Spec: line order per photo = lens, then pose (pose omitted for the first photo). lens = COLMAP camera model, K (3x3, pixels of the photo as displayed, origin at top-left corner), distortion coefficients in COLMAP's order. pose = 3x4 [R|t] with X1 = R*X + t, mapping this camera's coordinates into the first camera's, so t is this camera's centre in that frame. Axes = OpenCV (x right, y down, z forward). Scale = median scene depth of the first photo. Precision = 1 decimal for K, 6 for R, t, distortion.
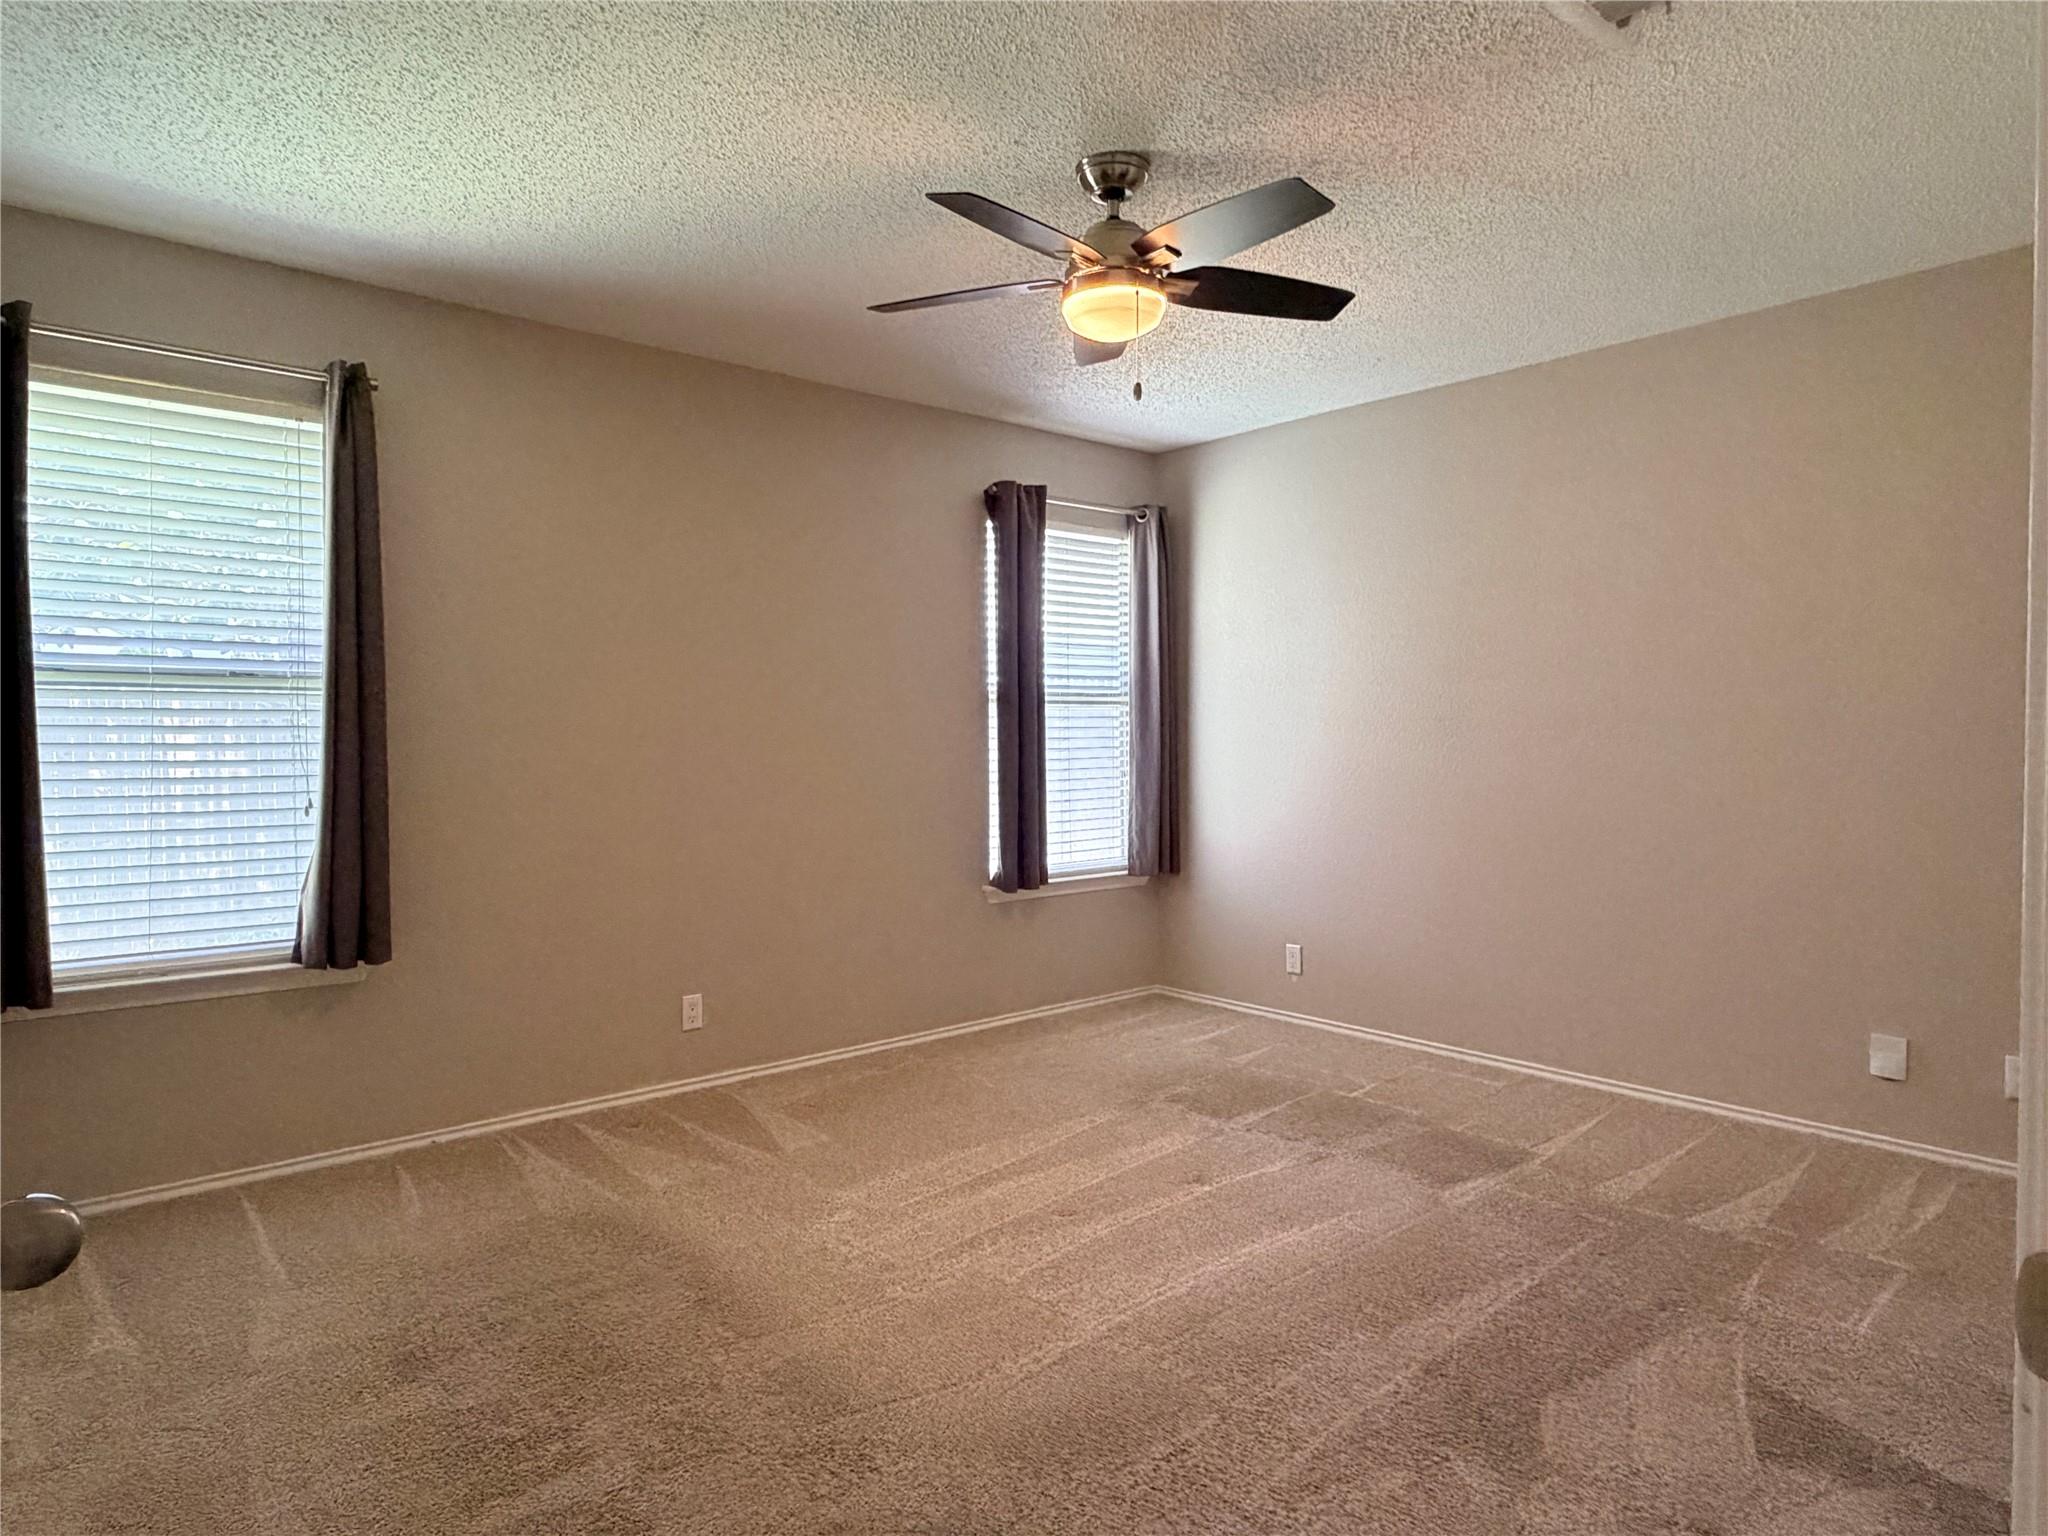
lens RADIAL K [[1217.8, 0, 1021.7], [0, 1217.8, 770.0], [0, 0, 1]] dist [-0.000433, 0.002074]
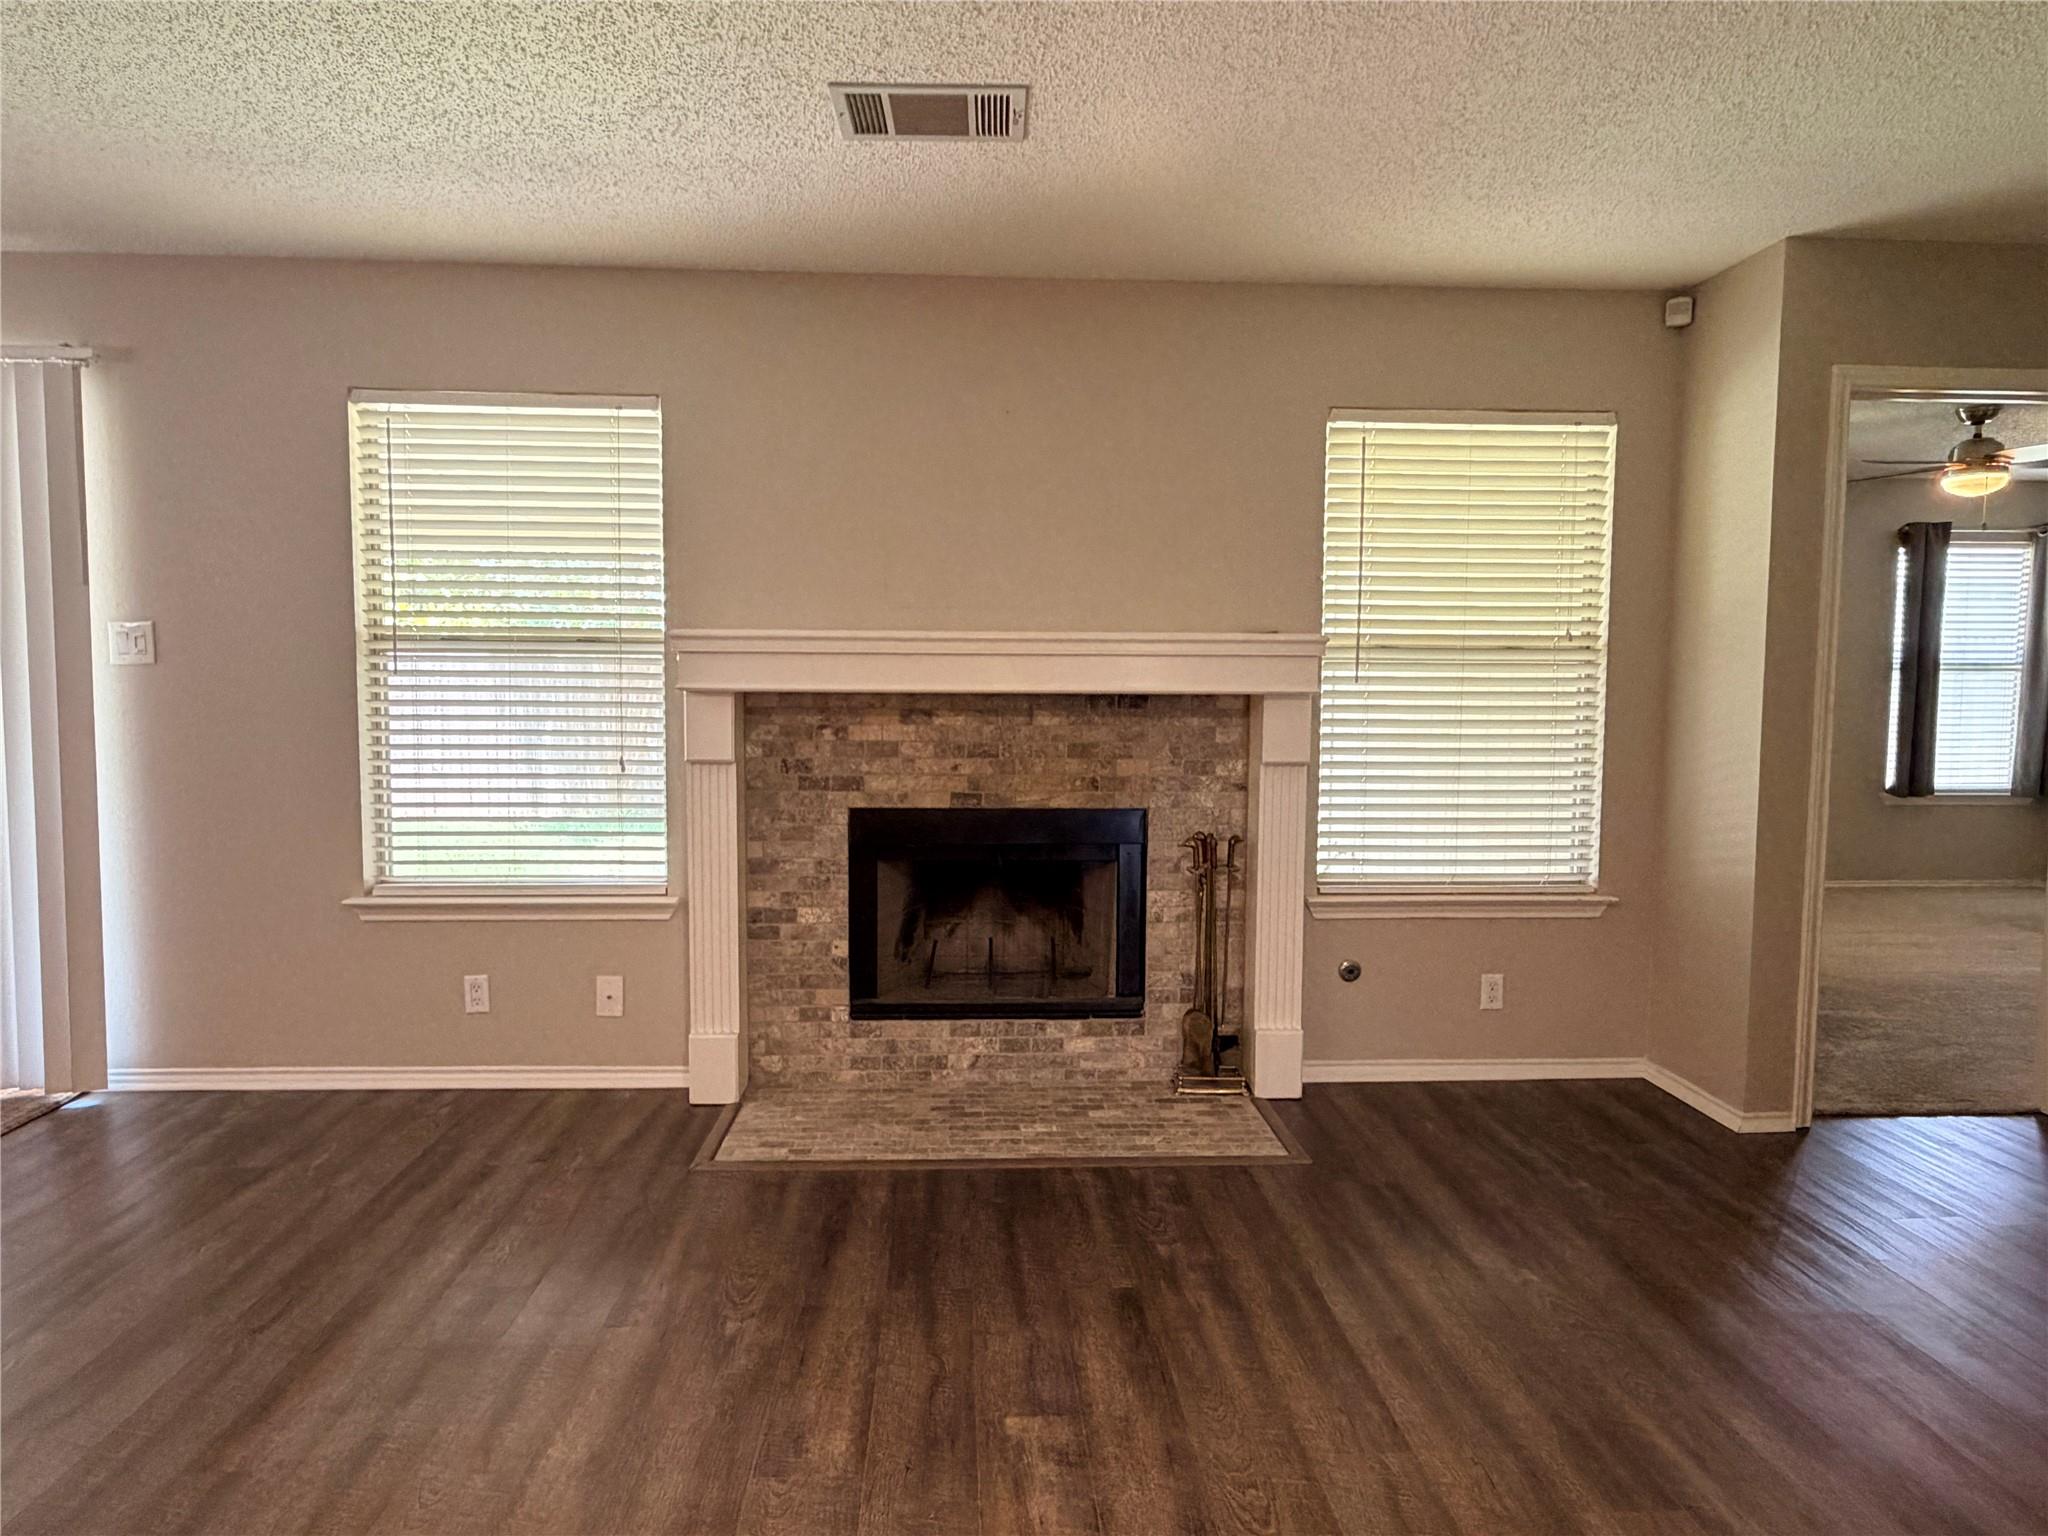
lens RADIAL K [[1217.8, 0, 1019.4], [0, 1217.8, 761.1], [0, 0, 1]] dist [-0.000433, 0.002074]
pose [[0.788254, 0.058595, -0.612554, 0.049995], [-0.031979, 0.998012, 0.054315, 0.009132], [0.614519, -0.023225, 0.788560, -0.826901]]
